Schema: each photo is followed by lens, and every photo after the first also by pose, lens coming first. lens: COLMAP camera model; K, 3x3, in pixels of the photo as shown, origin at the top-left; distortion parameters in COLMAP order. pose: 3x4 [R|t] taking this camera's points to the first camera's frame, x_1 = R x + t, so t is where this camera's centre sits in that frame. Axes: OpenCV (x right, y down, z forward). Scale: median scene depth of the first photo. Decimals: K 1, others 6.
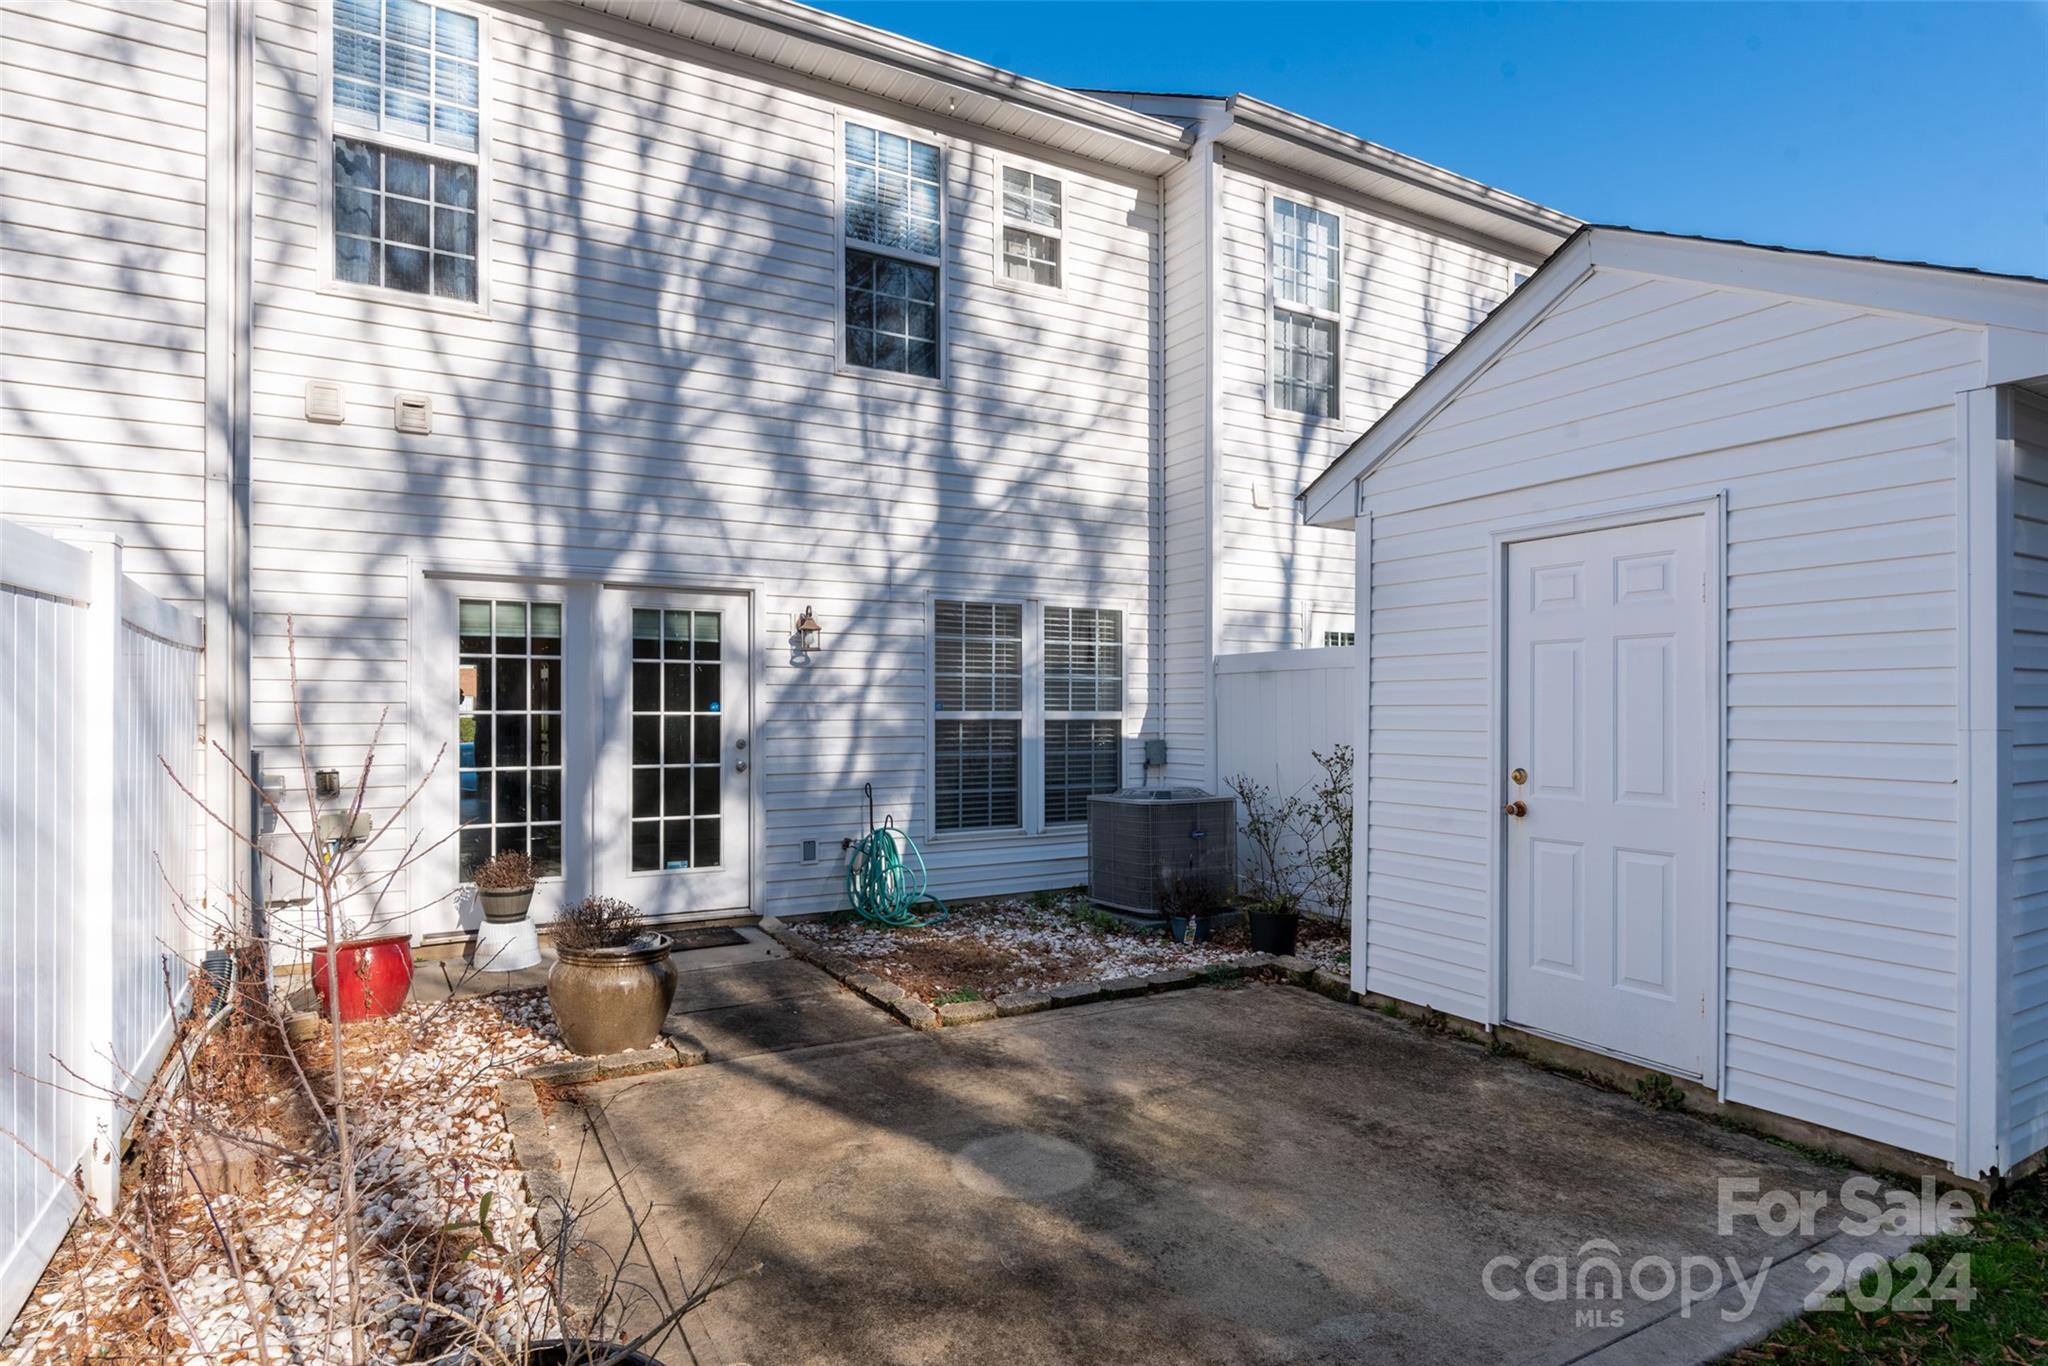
lens RADIAL K [[1072.5, 0, 1007.9], [0, 1072.5, 710.5], [0, 0, 1]] dist [0.000251, 0.000082]
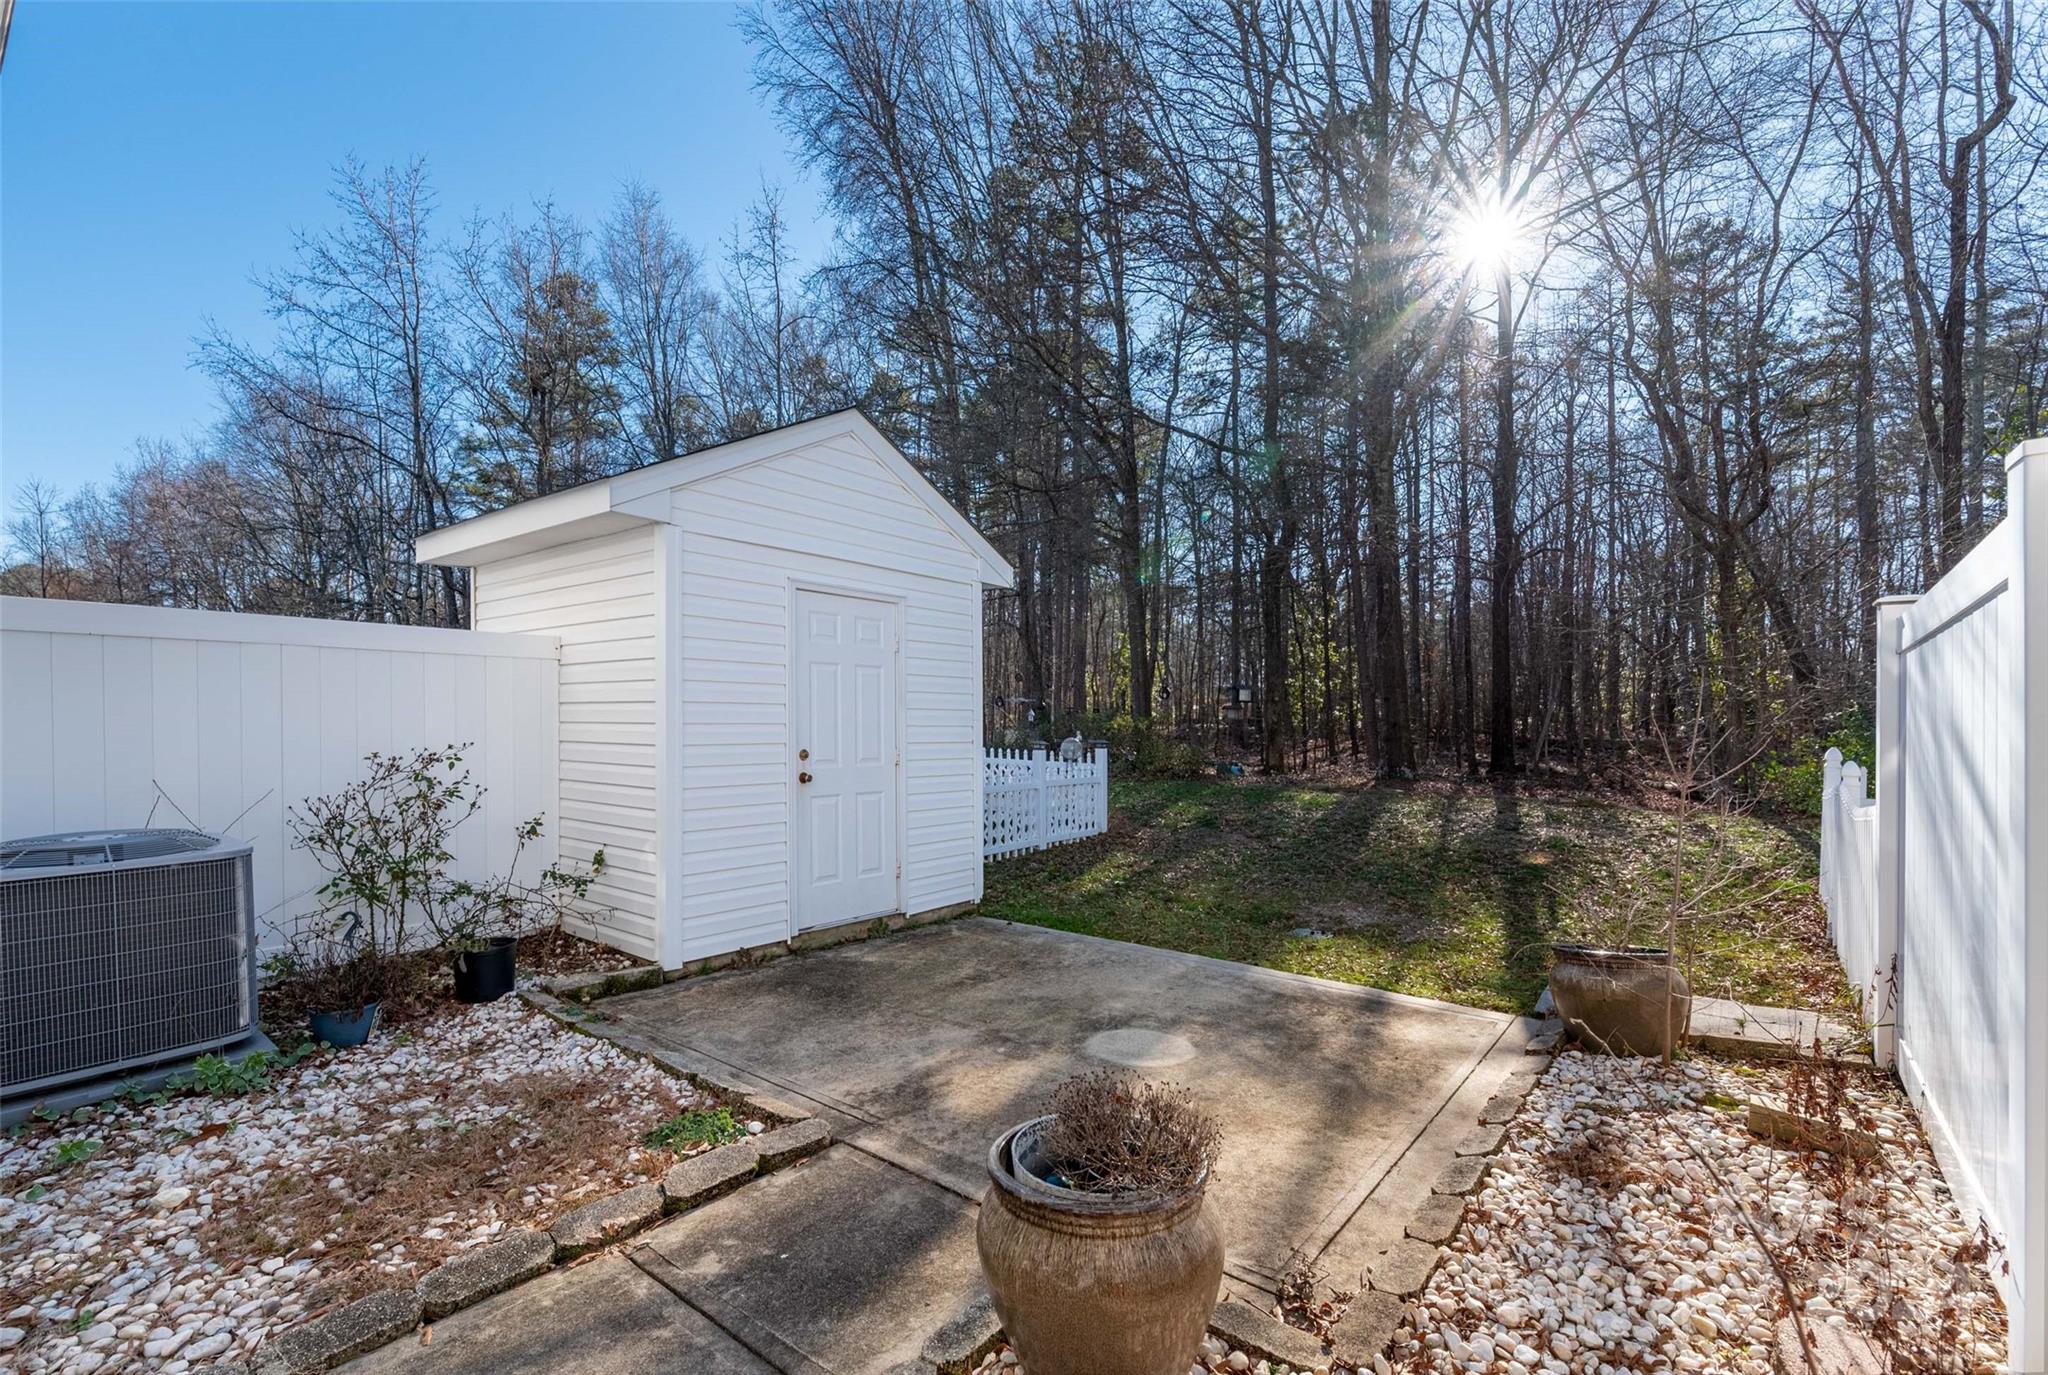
lens RADIAL K [[895.6, 0, 1025.7], [0, 895.6, 717.7], [0, 0, 1]] dist [0.001453, 0.000001]
pose [[-0.379527, -0.001803, 0.925179, -0.499772], [-0.011477, 0.999930, -0.002759, 0.007706], [-0.925109, -0.011666, -0.379522, 0.804124]]
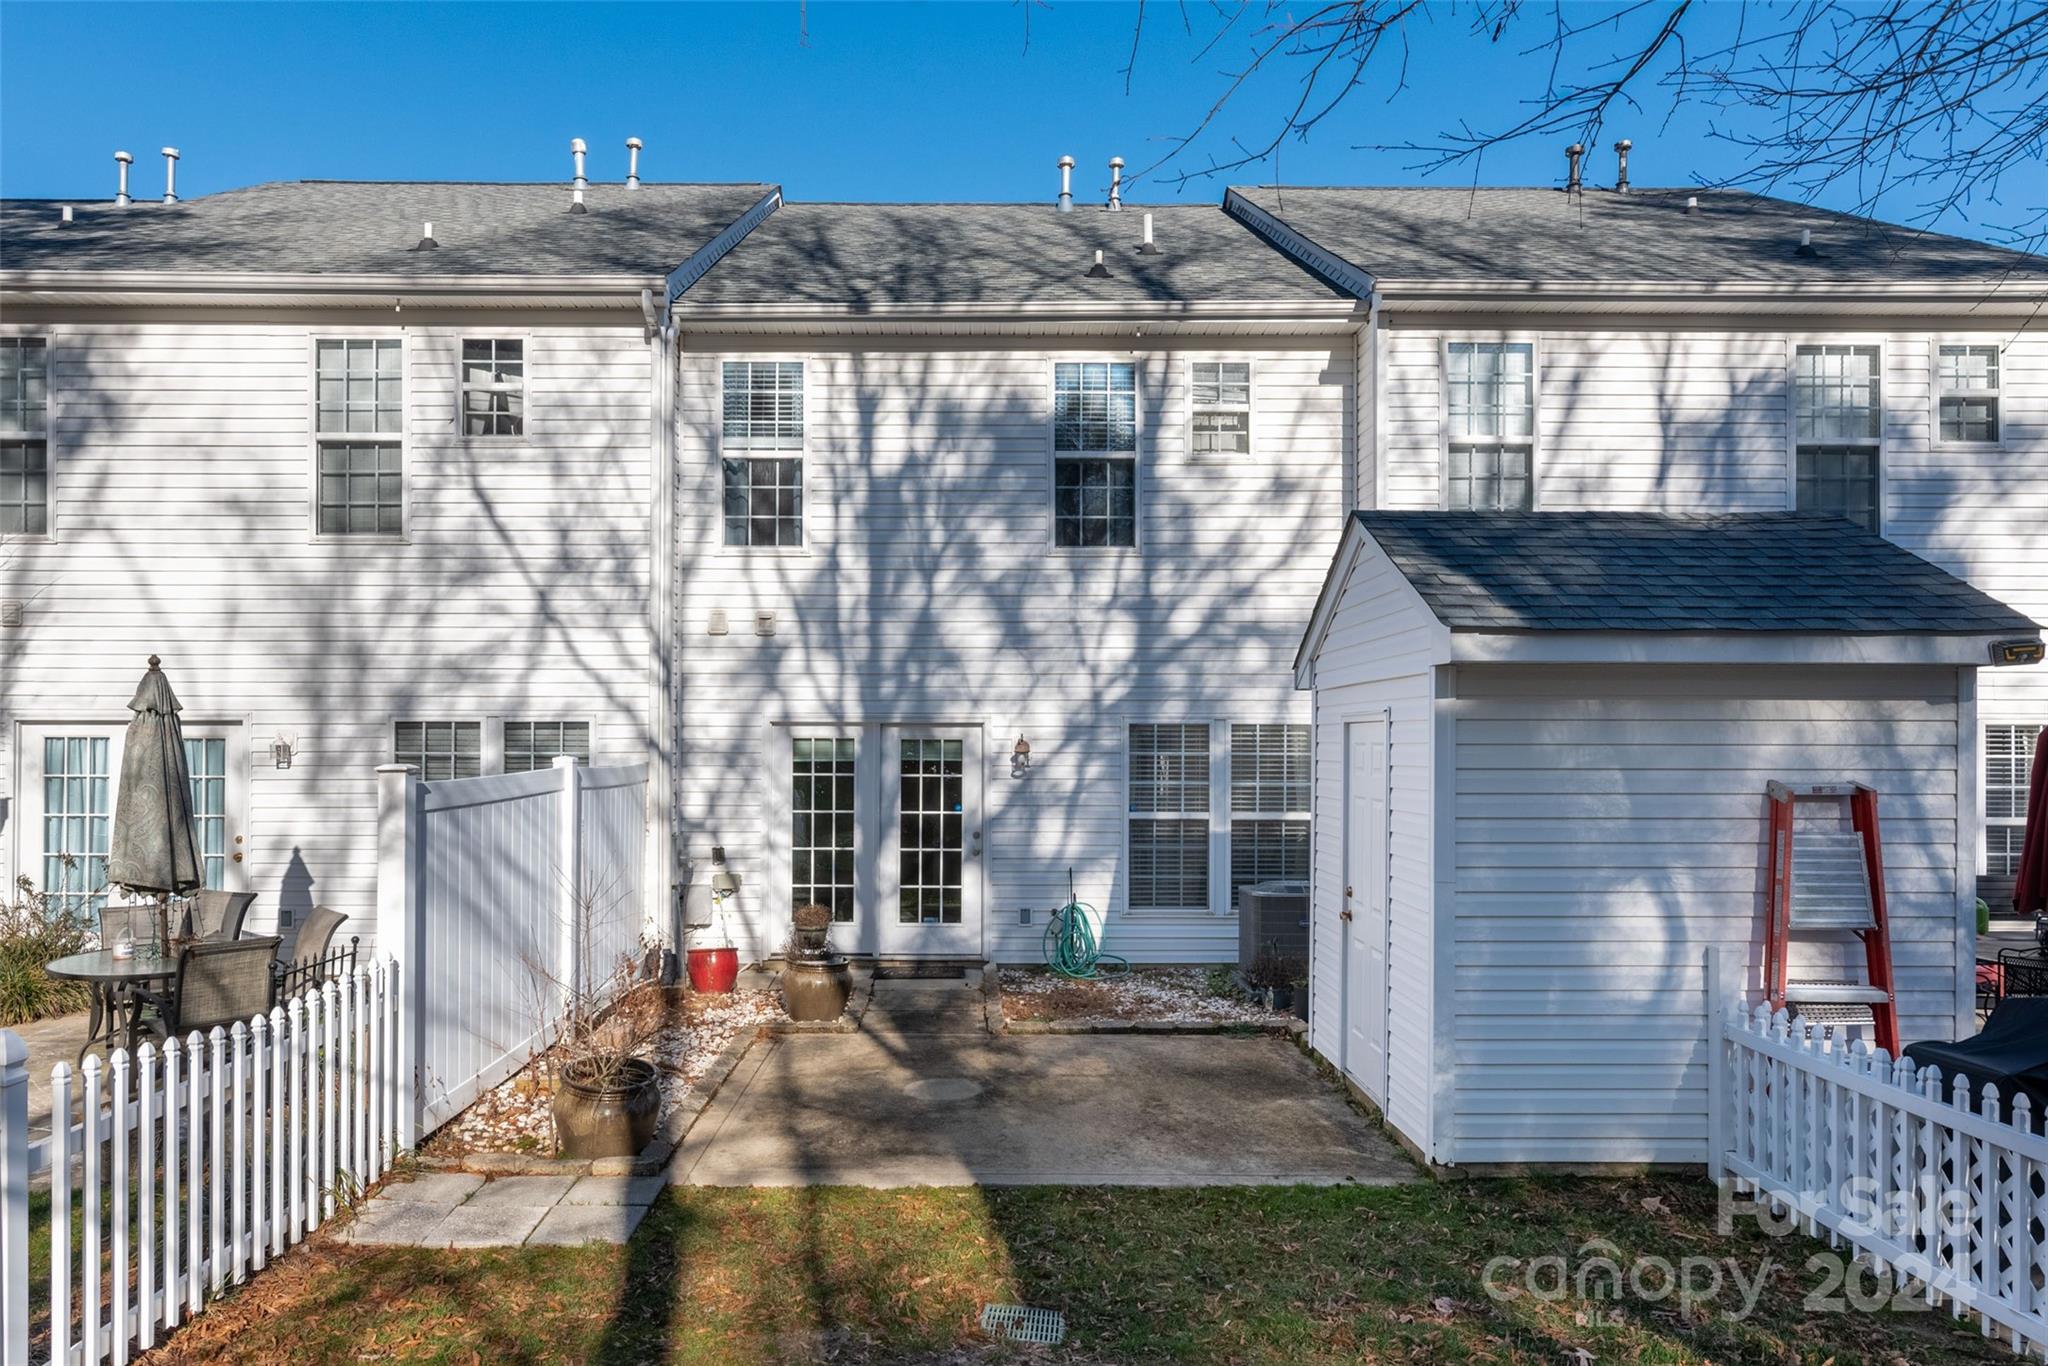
lens RADIAL K [[1342.2, 0, 1004.0], [0, 1342.2, 728.5], [0, 0, 1]] dist [0.000383, -0.000390]
pose [[0.879500, -0.002517, -0.475892, 0.622271], [-0.004163, 0.999907, -0.012981, -0.085689], [0.475881, 0.013398, 0.879408, -0.511106]]
